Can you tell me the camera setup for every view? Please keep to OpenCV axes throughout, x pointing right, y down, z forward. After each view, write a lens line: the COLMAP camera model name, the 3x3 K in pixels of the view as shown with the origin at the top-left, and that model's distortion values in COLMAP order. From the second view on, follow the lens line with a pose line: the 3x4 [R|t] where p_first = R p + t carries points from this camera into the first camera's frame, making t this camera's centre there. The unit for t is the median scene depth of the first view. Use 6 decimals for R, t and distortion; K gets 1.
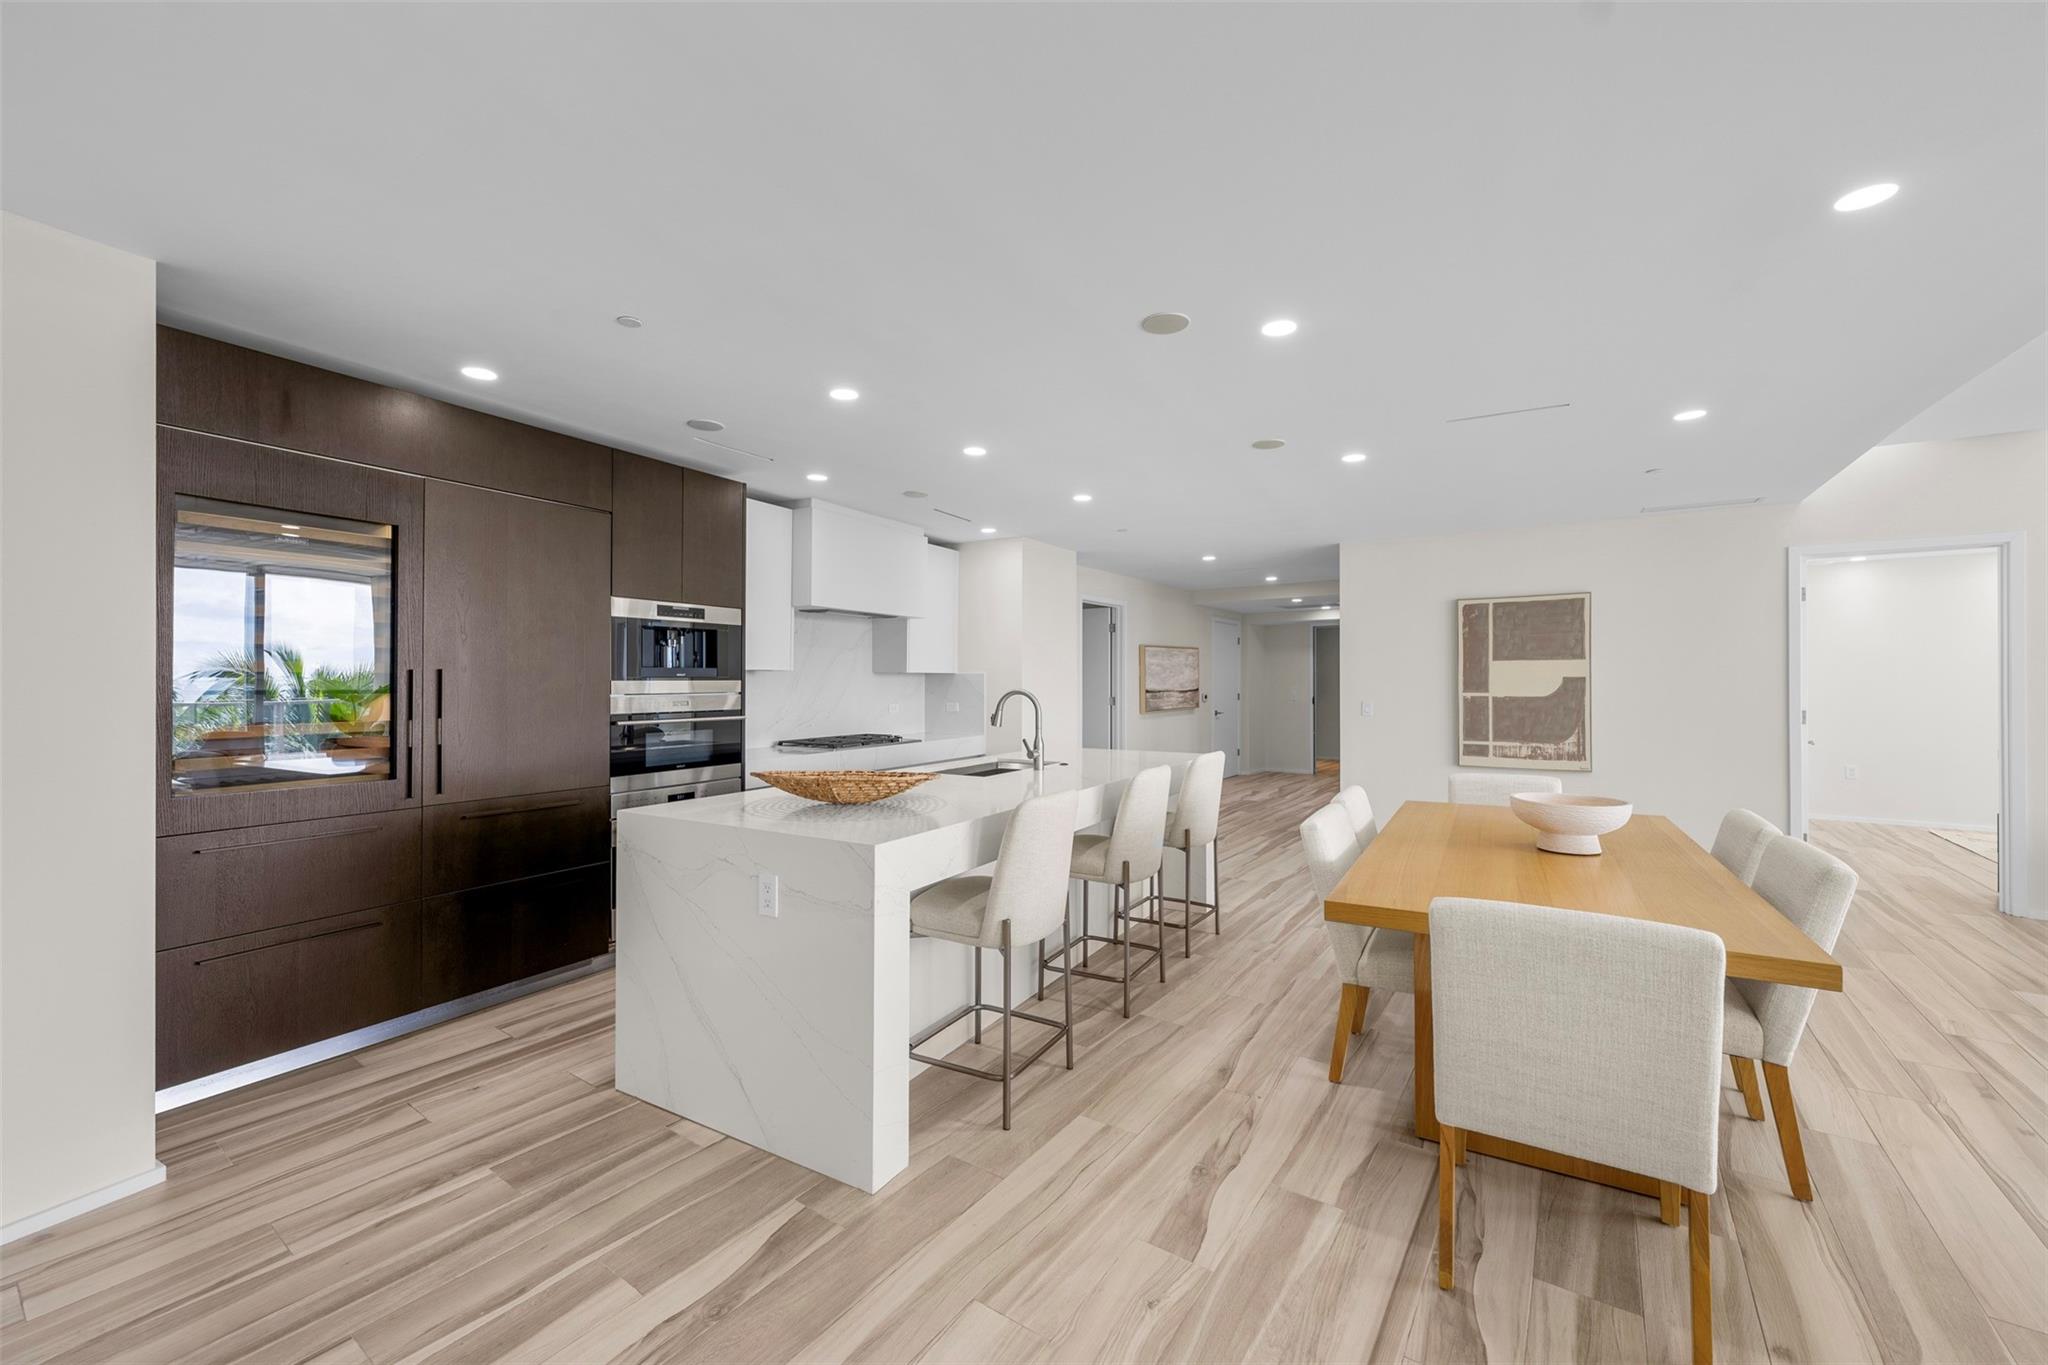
lens RADIAL K [[860.5, 0, 1033.5], [0, 860.5, 673.5], [0, 0, 1]] dist [0.003391, -0.000594]
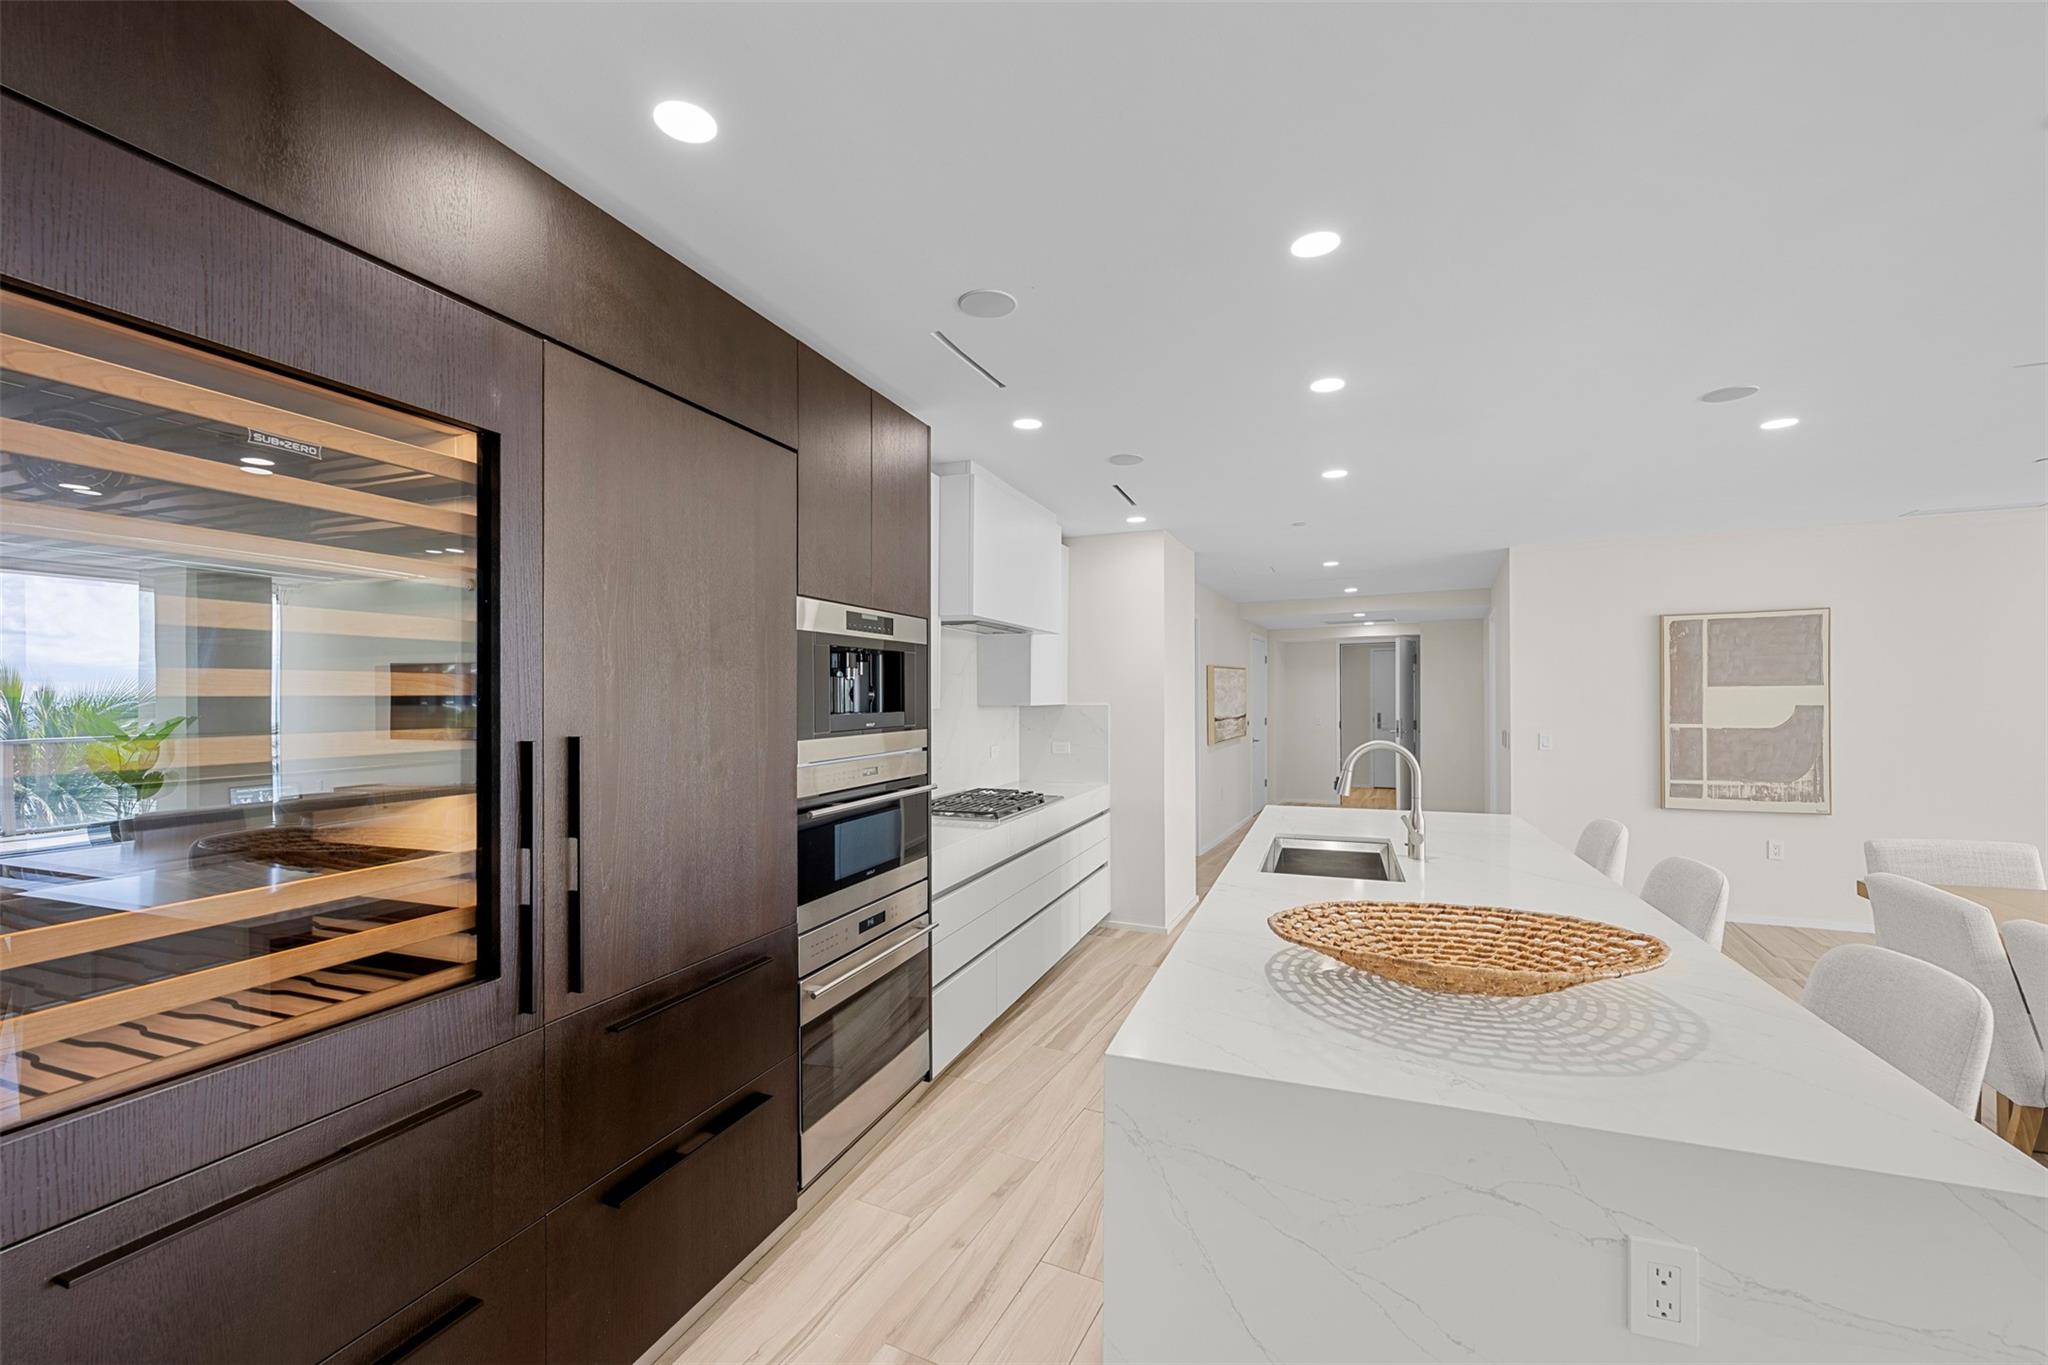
lens RADIAL K [[860.5, 0, 1016.6], [0, 860.5, 691.8], [0, 0, 1]] dist [0.003391, -0.000594]
pose [[0.986465, -0.006186, 0.163853, -0.301803], [0.005388, 0.999971, 0.005314, -0.018527], [-0.163881, -0.004360, 0.986470, 0.276204]]
